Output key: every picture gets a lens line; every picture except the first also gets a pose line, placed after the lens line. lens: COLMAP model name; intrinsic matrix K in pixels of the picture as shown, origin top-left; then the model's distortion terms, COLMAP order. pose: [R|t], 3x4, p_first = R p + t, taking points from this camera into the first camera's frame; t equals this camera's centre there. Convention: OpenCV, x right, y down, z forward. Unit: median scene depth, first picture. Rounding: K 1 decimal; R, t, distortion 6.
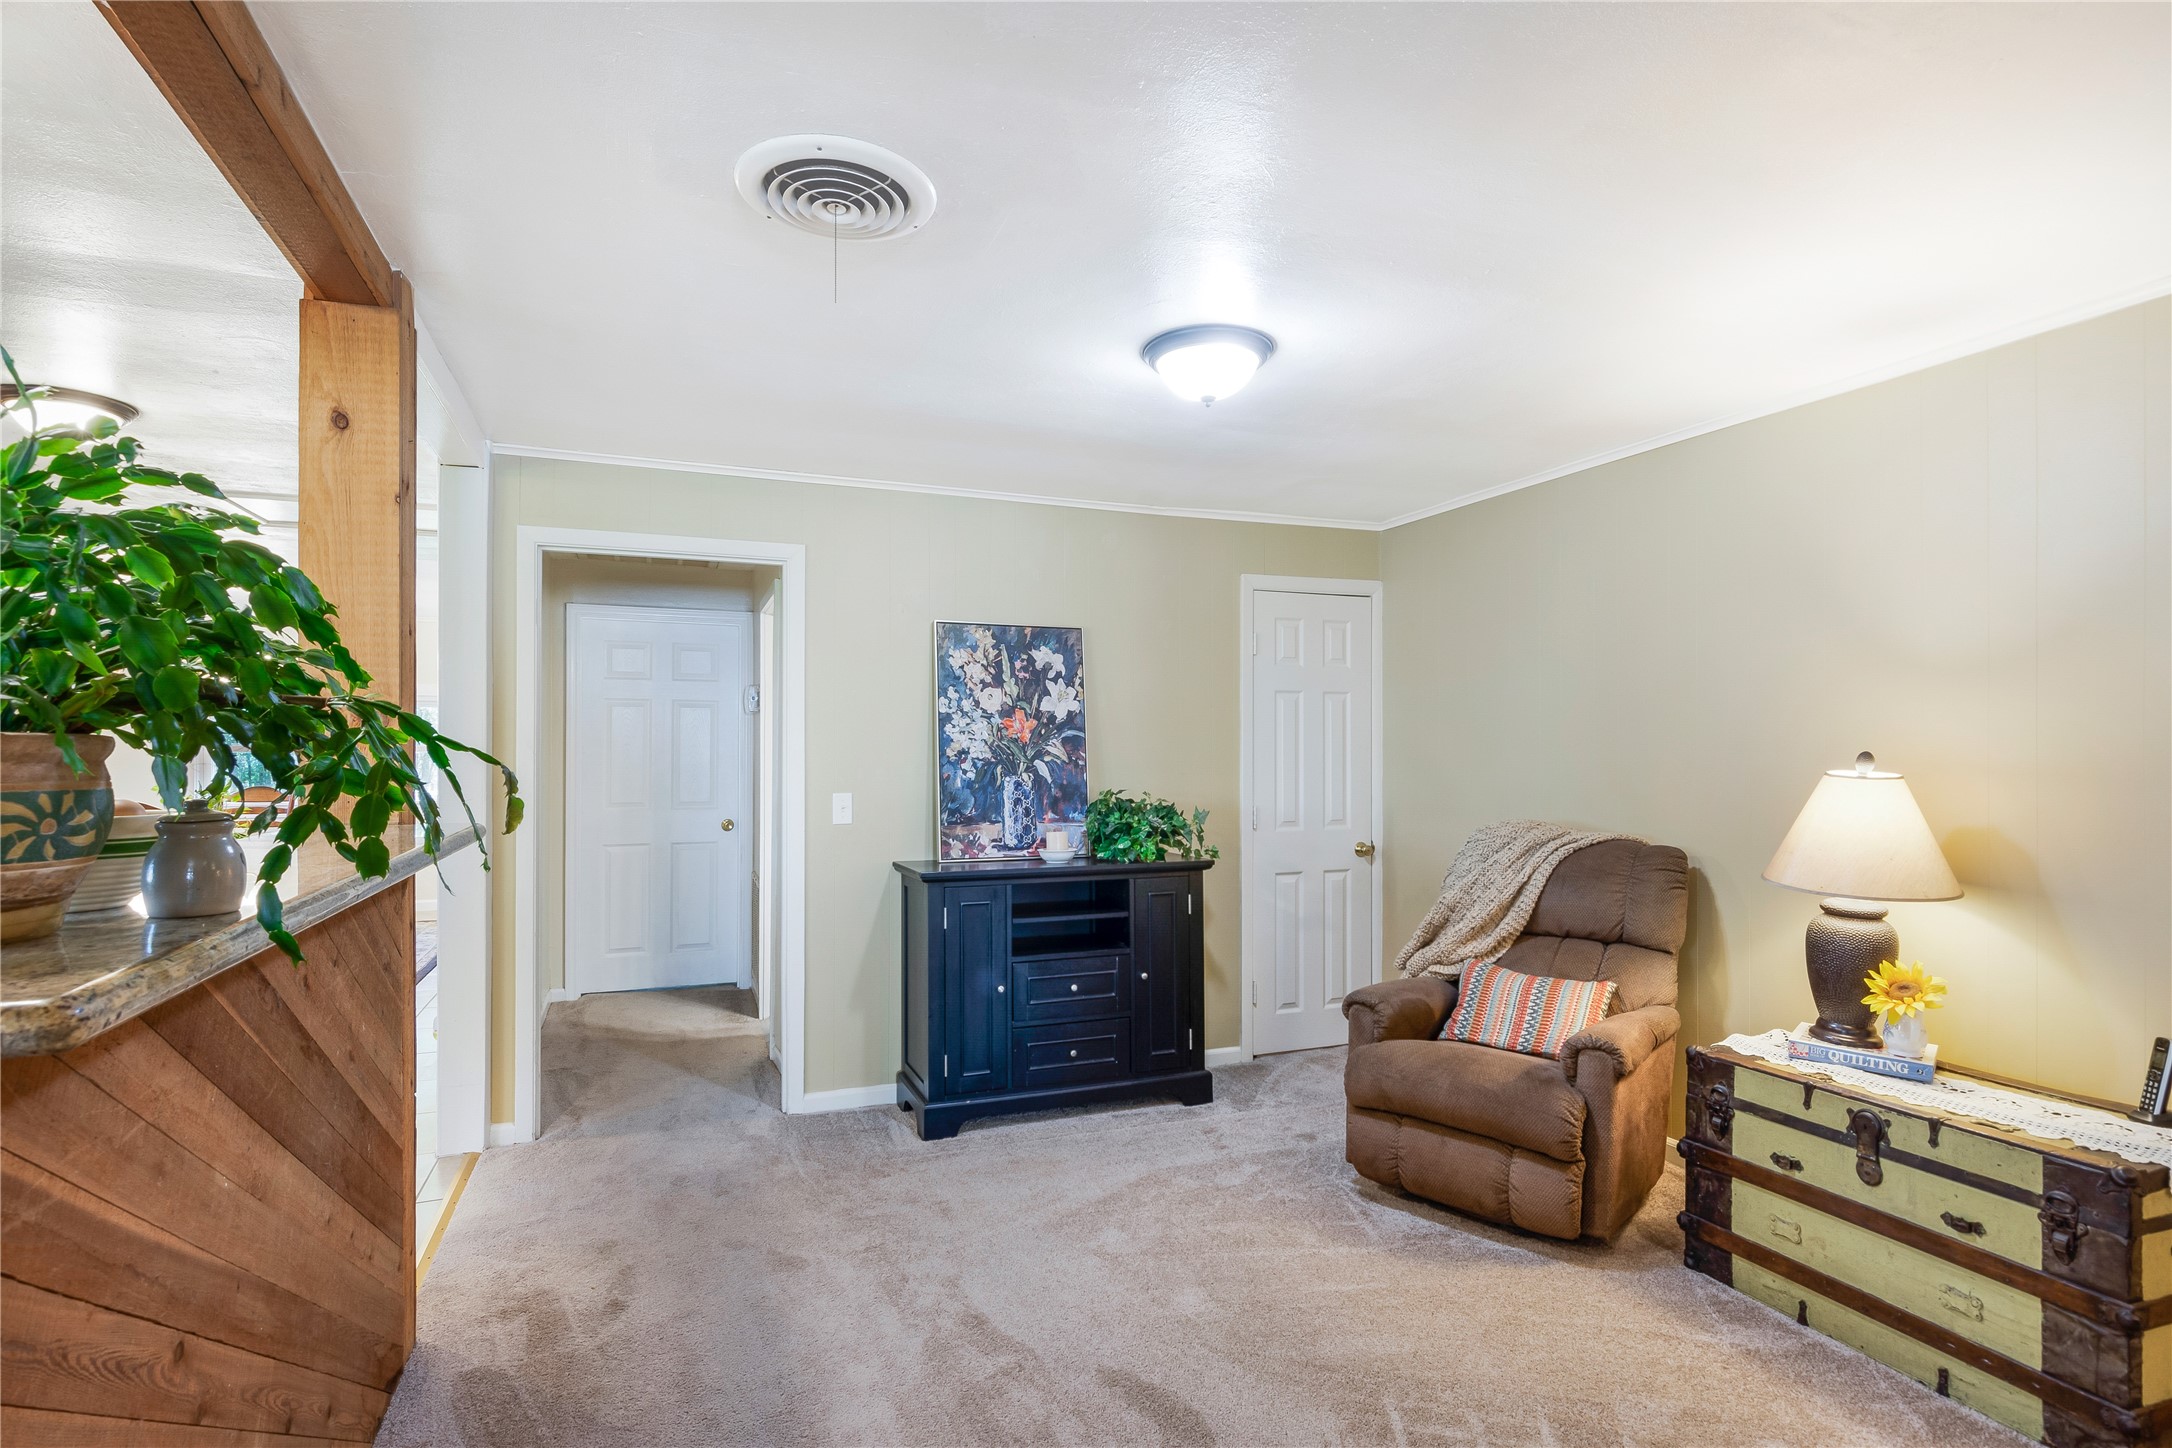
lens RADIAL K [[1110.0, 0, 1086.0], [0, 1110.0, 724.0], [0, 0, 1]] dist [-0.001236, -0.000159]
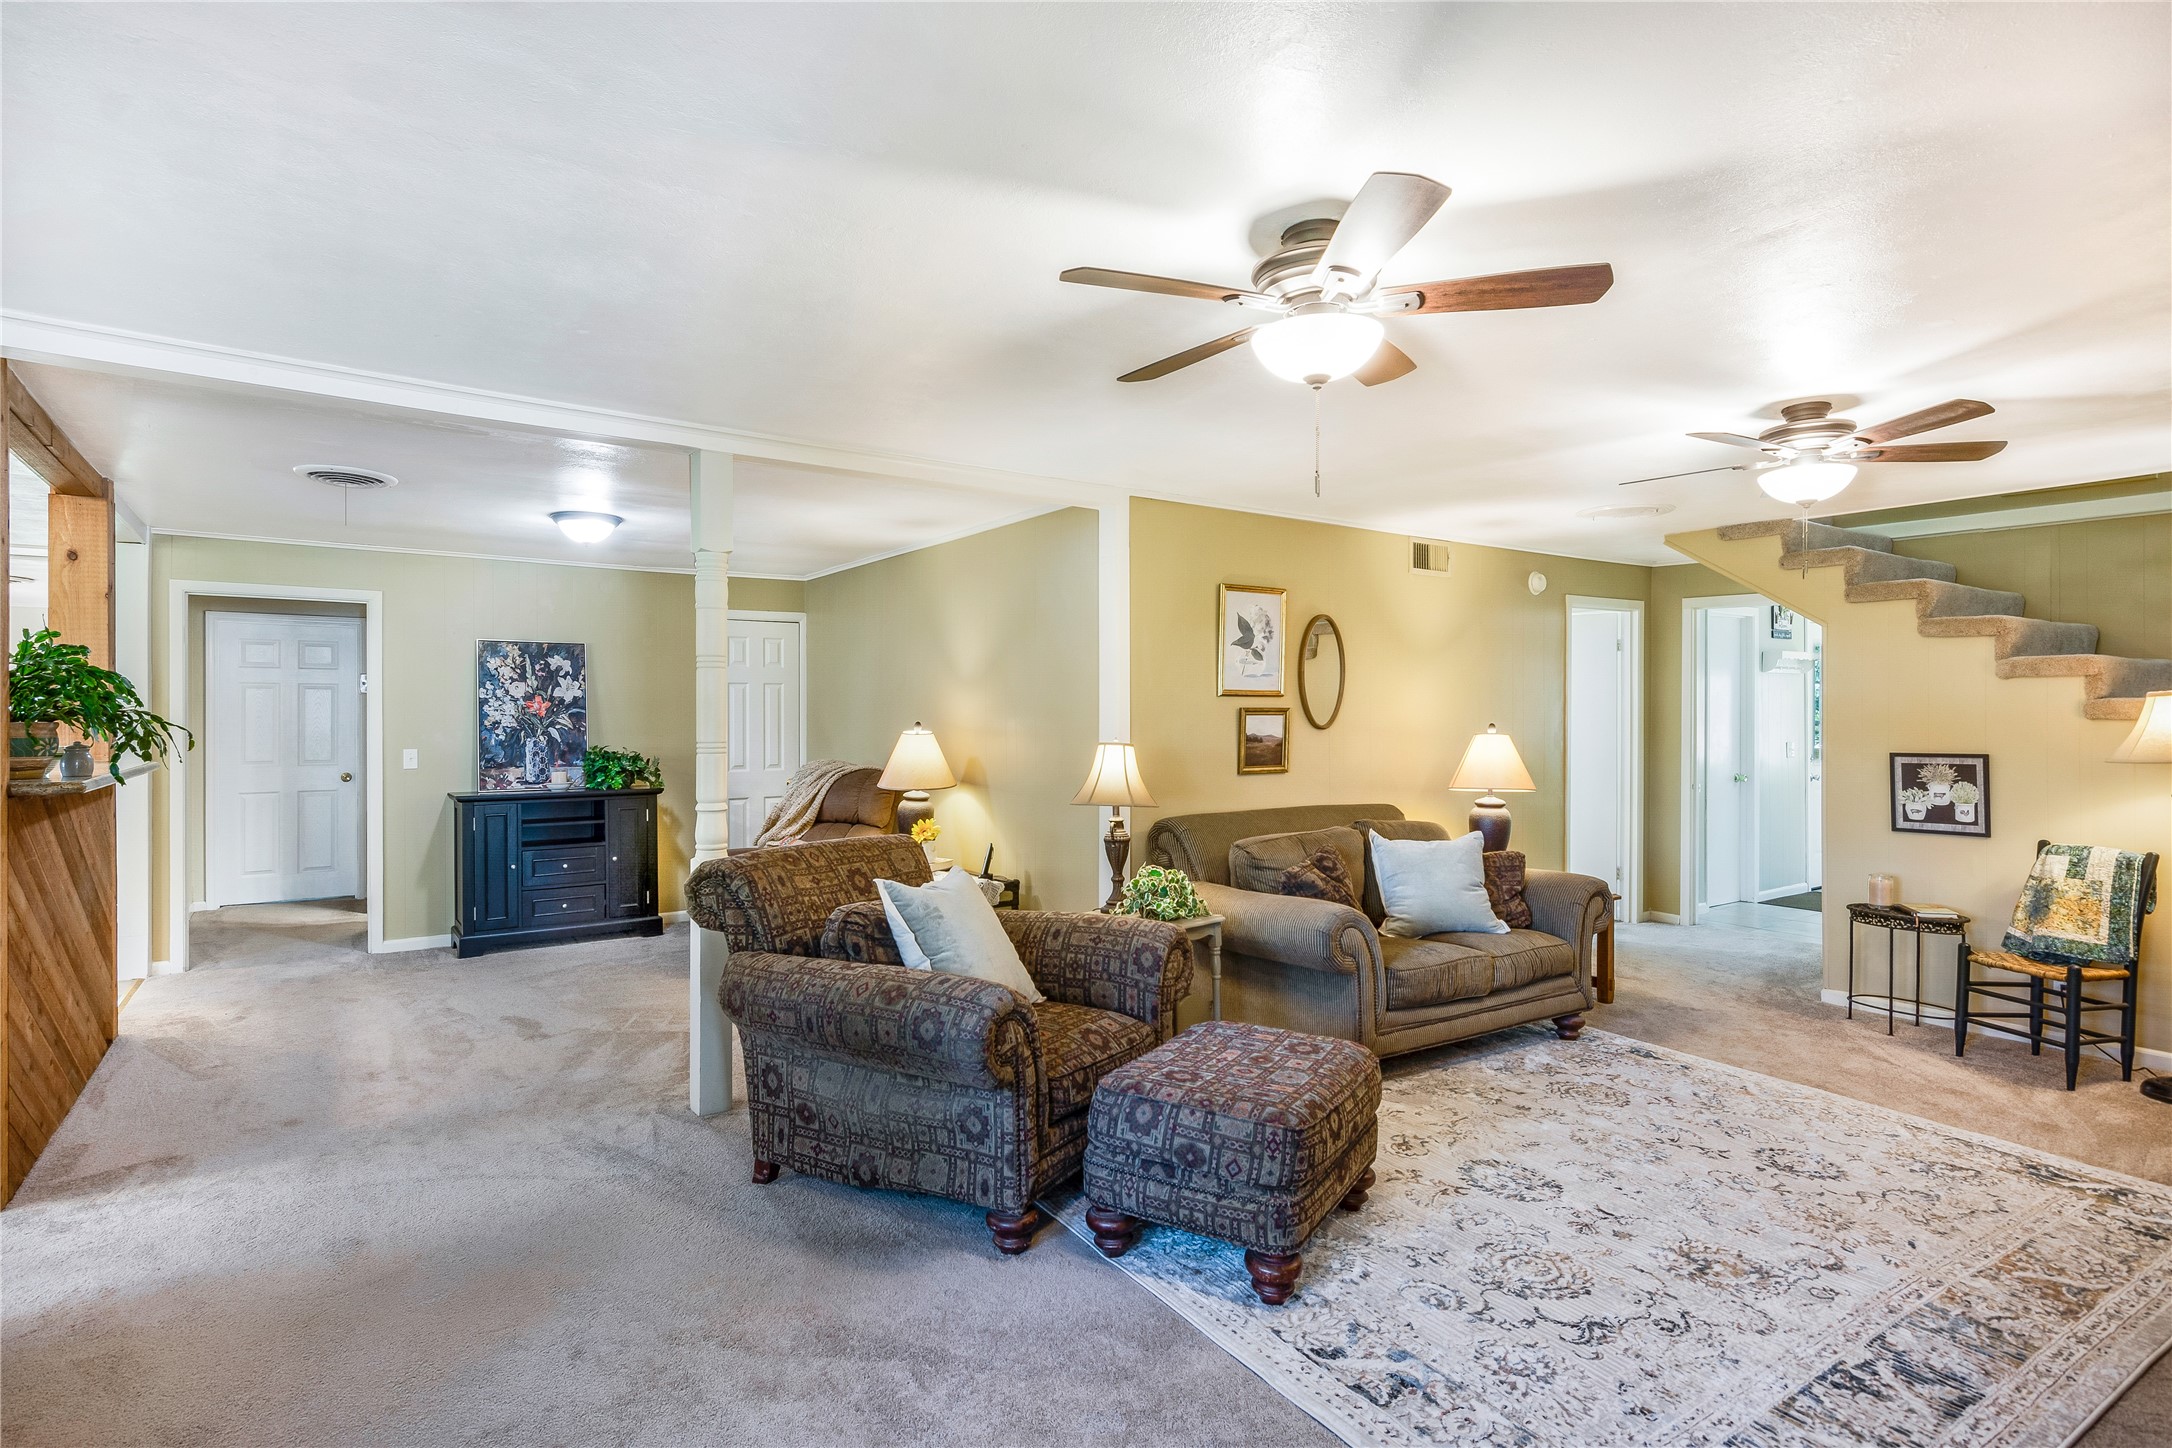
lens RADIAL K [[1105.4, 0, 1079.9], [0, 1105.4, 704.7], [0, 0, 1]] dist [0.001576, 0.000922]
pose [[0.973071, -0.000210, 0.230505, 0.334353], [-0.002740, 0.999918, 0.012478, -0.022404], [-0.230489, -0.012773, 0.972991, -0.724804]]
